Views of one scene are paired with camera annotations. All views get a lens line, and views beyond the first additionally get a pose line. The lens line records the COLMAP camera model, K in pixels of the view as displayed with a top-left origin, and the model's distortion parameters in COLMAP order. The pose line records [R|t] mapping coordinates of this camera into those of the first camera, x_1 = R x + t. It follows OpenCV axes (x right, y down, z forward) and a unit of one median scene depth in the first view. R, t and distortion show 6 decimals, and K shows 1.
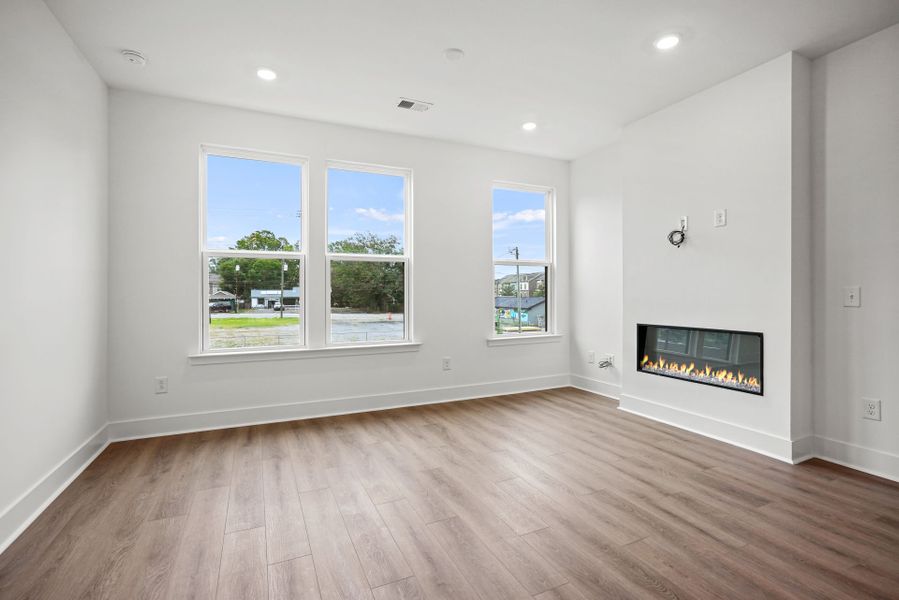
lens RADIAL K [[423.6, 0, 443.7], [0, 423.6, 288.7], [0, 0, 1]] dist [-0.001593, 0.000063]
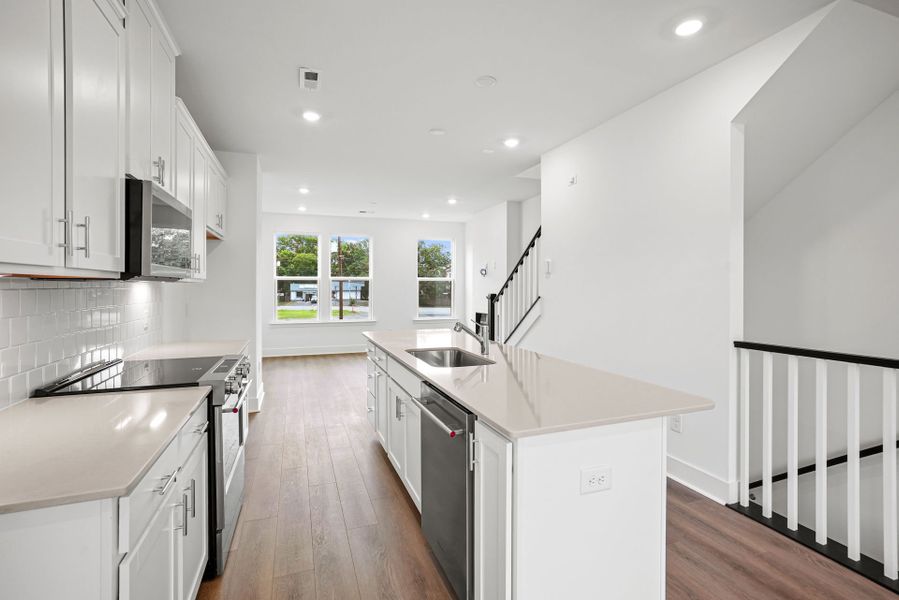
lens RADIAL K [[428.8, 0, 444.6], [0, 428.8, 289.1], [0, 0, 1]] dist [-0.024673, 0.011564]
pose [[0.996794, 0.005519, -0.079815, 0.414853], [-0.004296, 0.999871, 0.015482, -0.052783], [0.079890, -0.015089, 0.996689, -0.959080]]
